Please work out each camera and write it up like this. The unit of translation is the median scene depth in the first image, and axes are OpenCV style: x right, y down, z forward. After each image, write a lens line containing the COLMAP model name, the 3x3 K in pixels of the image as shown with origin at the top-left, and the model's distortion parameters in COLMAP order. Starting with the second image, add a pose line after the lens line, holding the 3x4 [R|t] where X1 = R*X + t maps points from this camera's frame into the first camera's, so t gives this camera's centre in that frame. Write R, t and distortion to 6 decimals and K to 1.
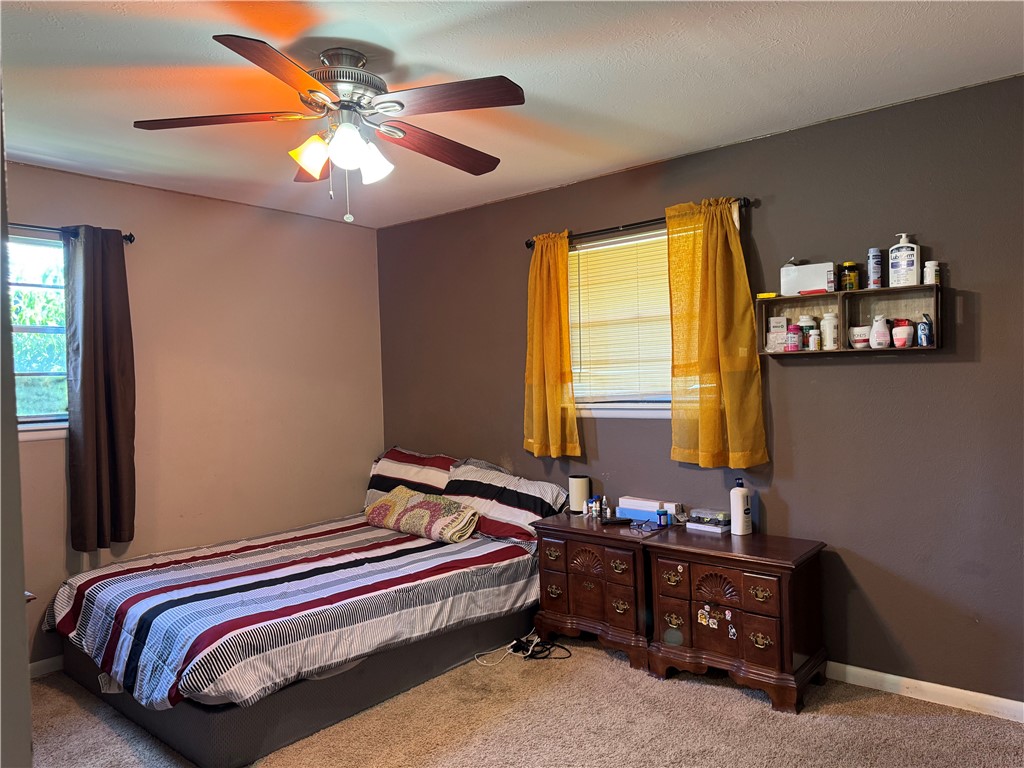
lens RADIAL K [[719.1, 0, 512.0], [0, 719.1, 384.0], [0, 0, 1]] dist [0.002395, 0.002910]
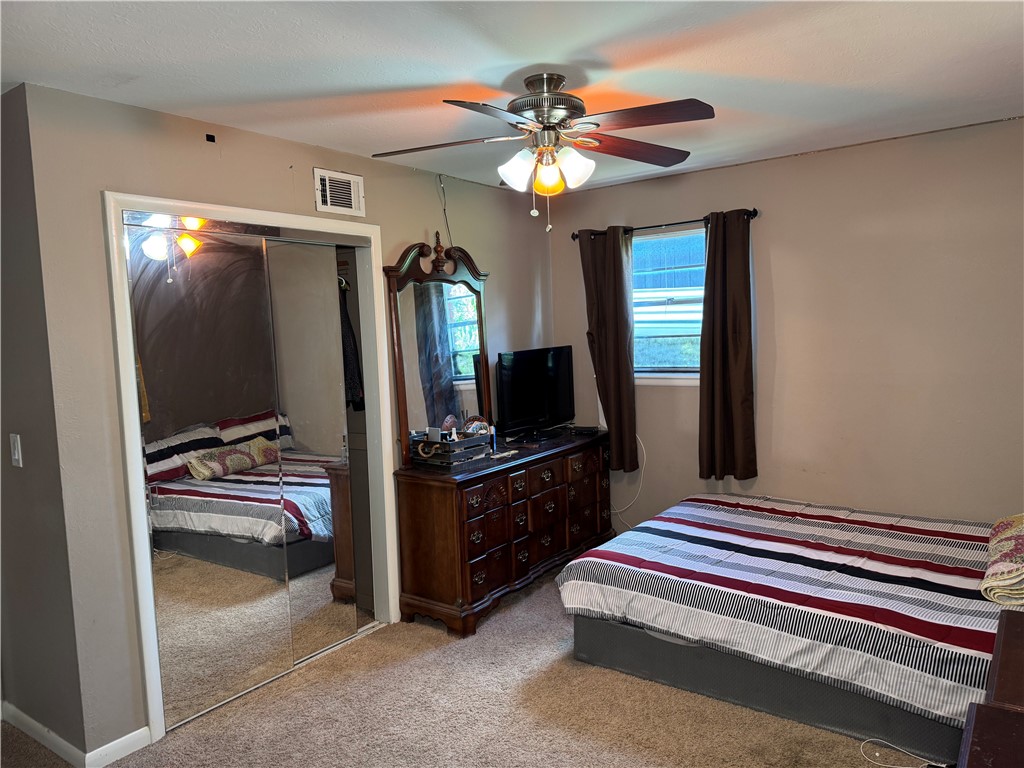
lens RADIAL K [[719.1, 0, 512.0], [0, 719.1, 384.0], [0, 0, 1]] dist [0.002395, 0.002910]
pose [[0.106811, 0.117723, -0.987286, 0.646186], [0.008211, 0.992828, 0.119272, -0.088025], [0.994245, -0.020846, 0.105078, 0.589823]]
